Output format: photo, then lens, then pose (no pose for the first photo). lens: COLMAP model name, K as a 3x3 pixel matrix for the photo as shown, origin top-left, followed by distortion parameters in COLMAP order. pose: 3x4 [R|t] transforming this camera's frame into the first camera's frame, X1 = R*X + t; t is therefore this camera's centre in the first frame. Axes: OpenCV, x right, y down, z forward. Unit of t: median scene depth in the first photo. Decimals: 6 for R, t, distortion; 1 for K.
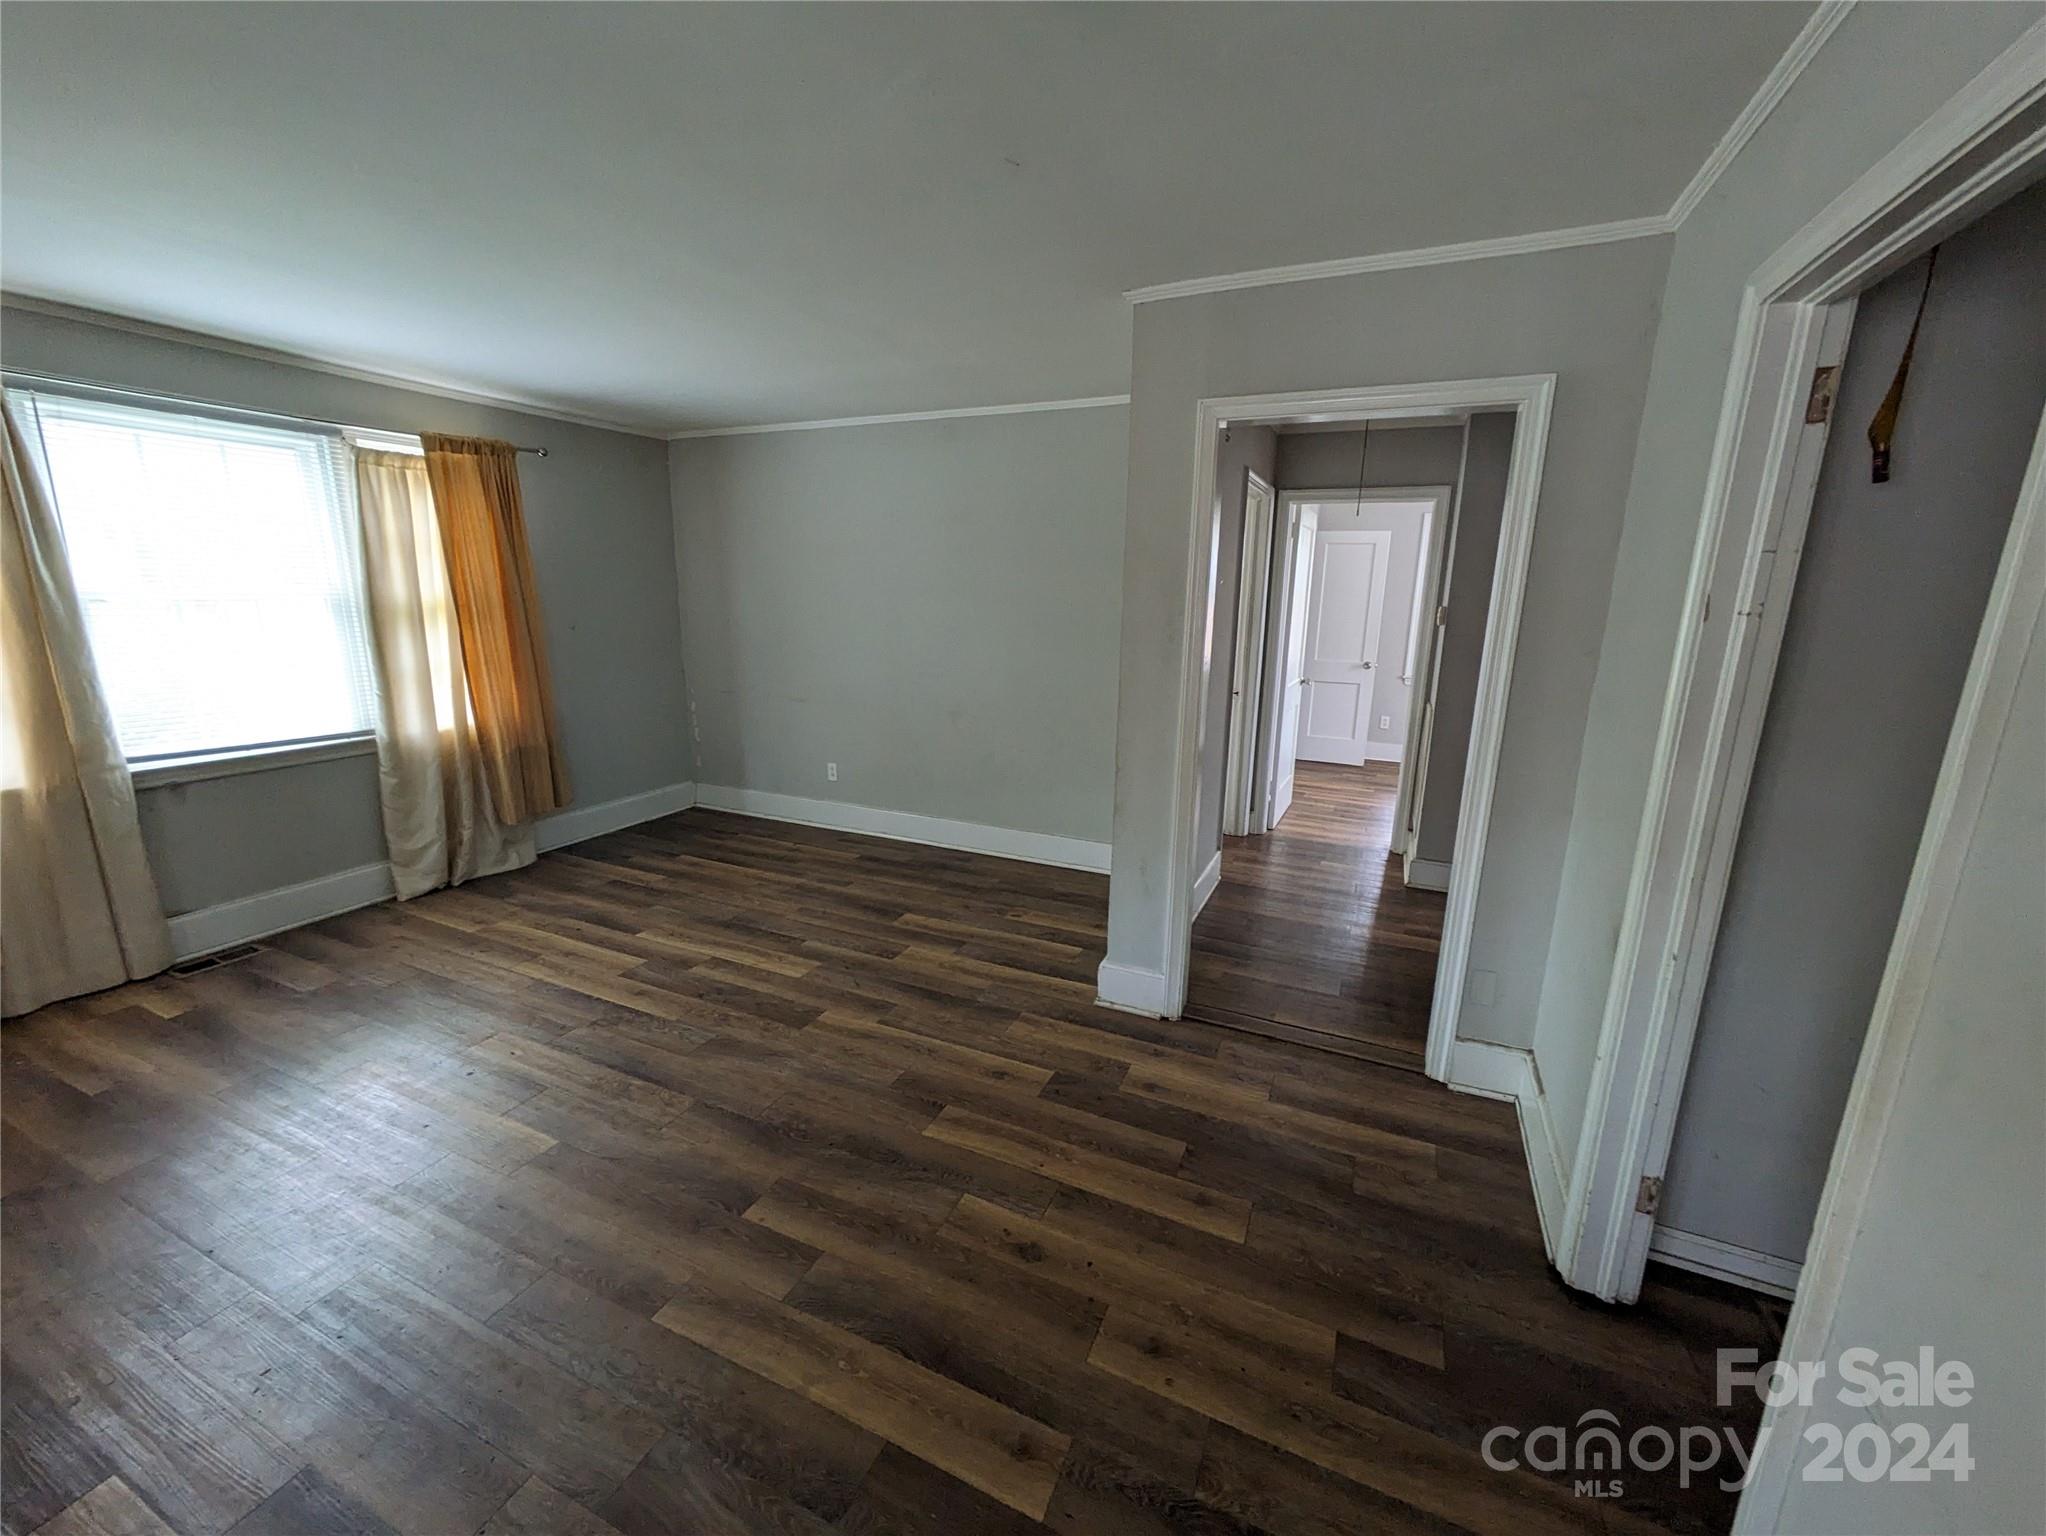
lens RADIAL K [[815.2, 0, 1025.4], [0, 815.2, 763.3], [0, 0, 1]] dist [-0.000698, 0.003251]
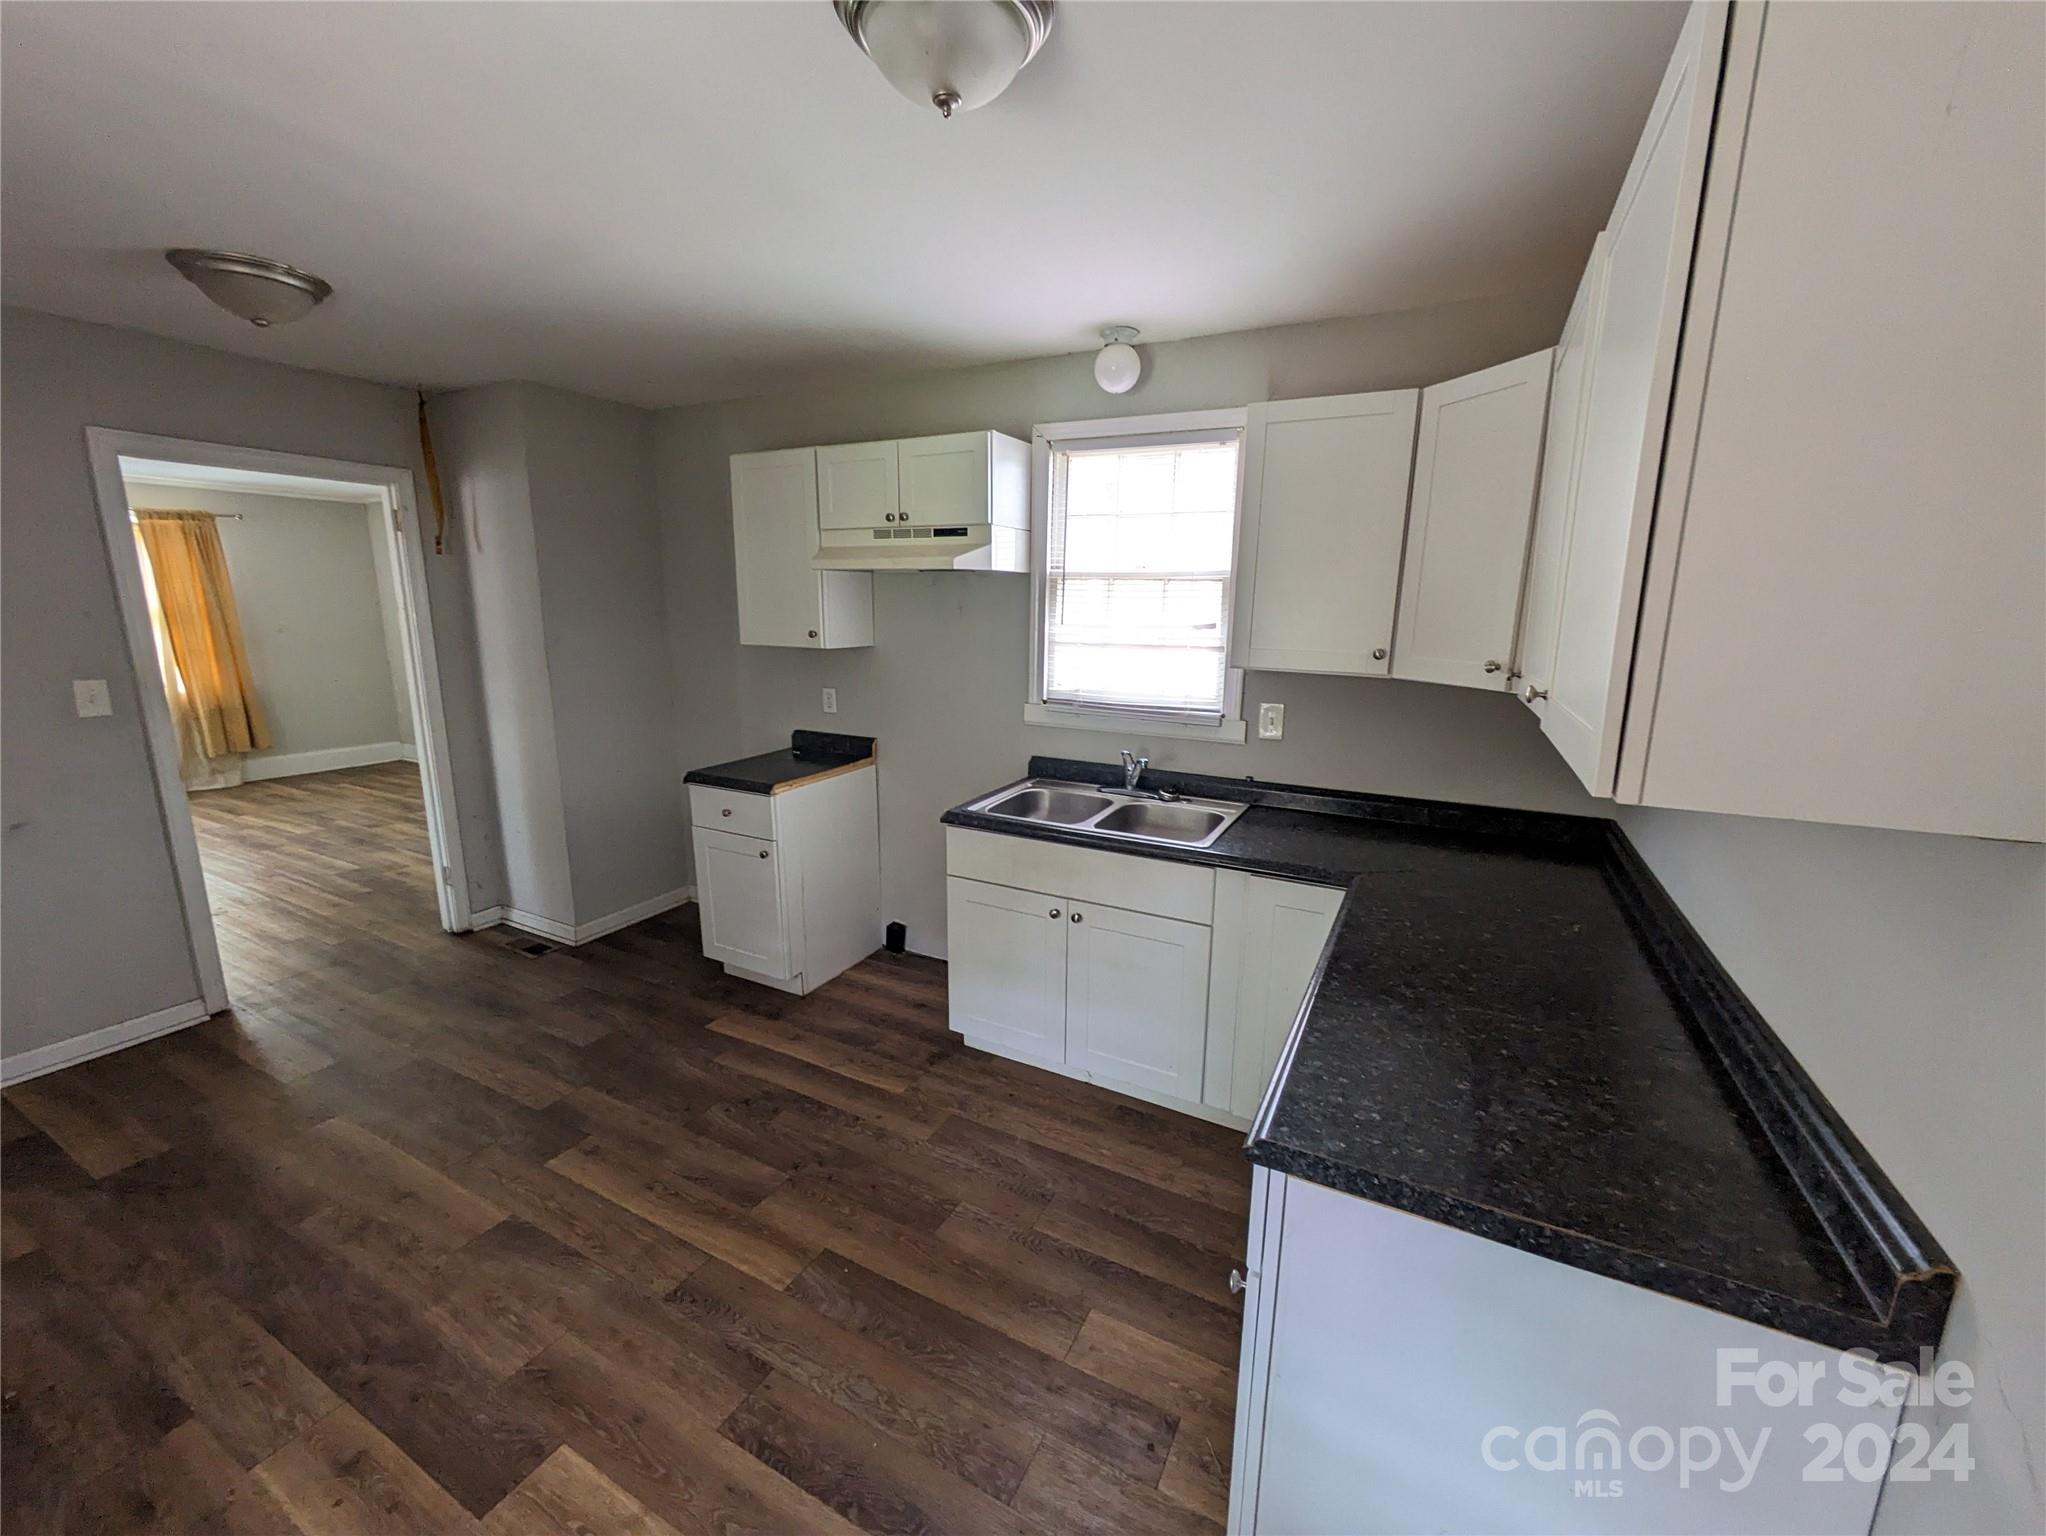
lens RADIAL K [[815.2, 0, 1025.4], [0, 815.2, 763.3], [0, 0, 1]] dist [-0.000698, 0.003251]
pose [[0.997993, 0.000298, -0.063318, 1.216958], [-0.001399, 0.999849, -0.017336, 0.134236], [0.063303, 0.017390, 0.997843, -0.537309]]
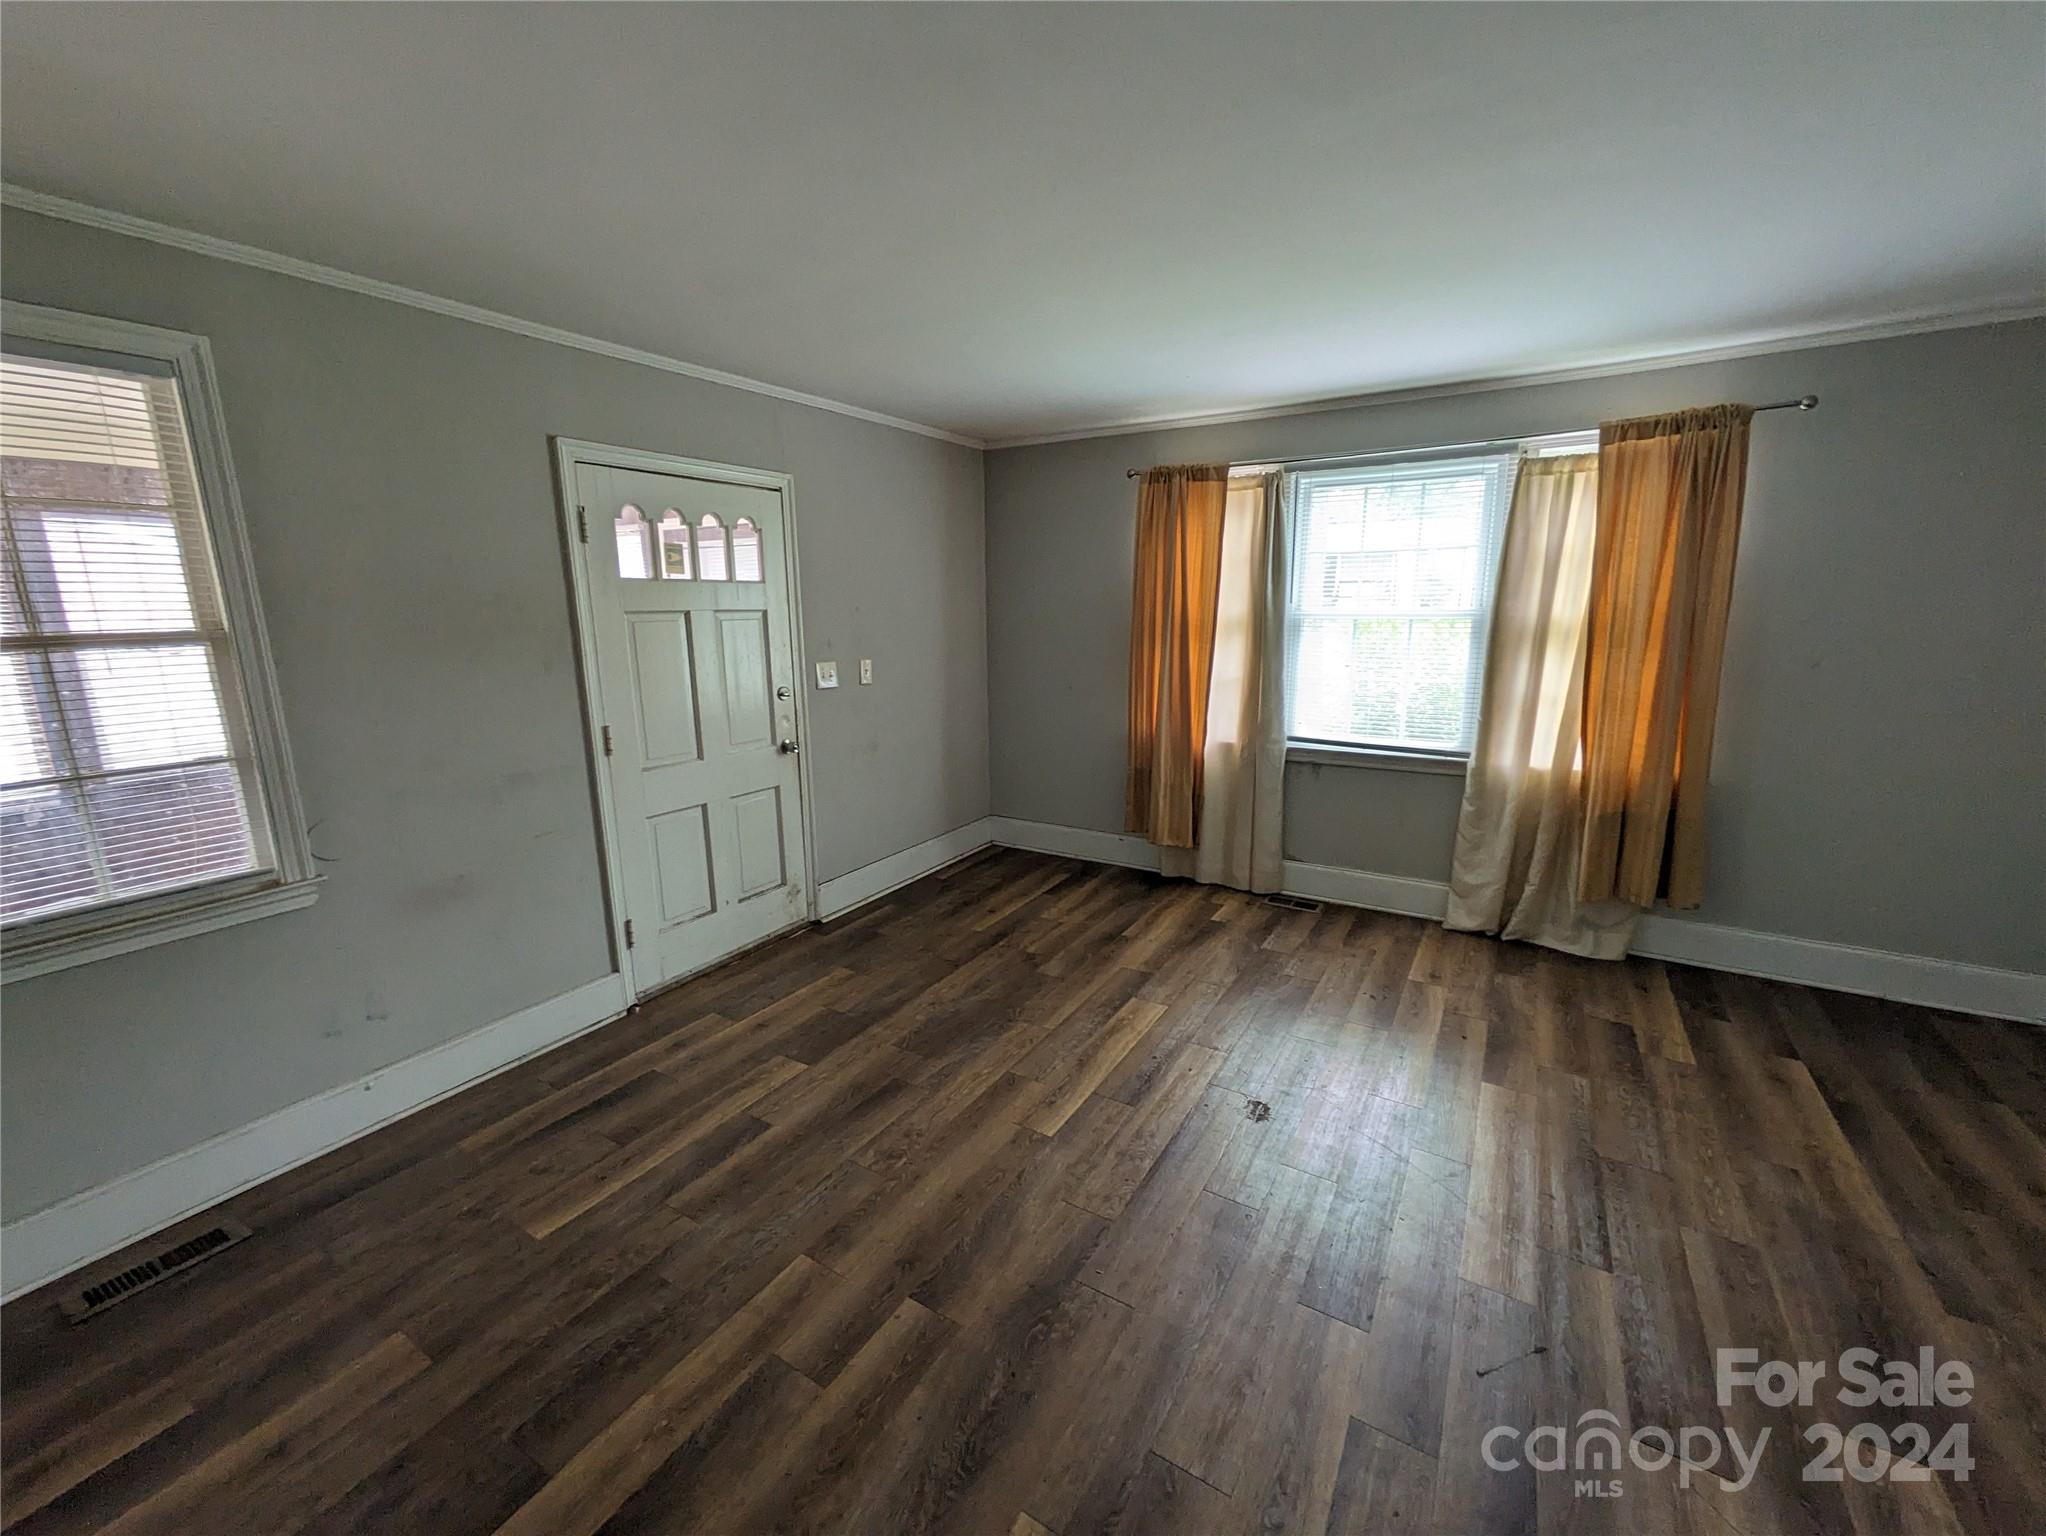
lens RADIAL K [[815.2, 0, 1025.4], [0, 815.2, 763.3], [0, 0, 1]] dist [-0.000698, 0.003251]
pose [[-0.127086, 0.180545, -0.975322, 0.241074], [-0.200703, 0.958274, 0.203541, -0.132393], [0.971374, 0.221617, -0.085547, 0.620676]]
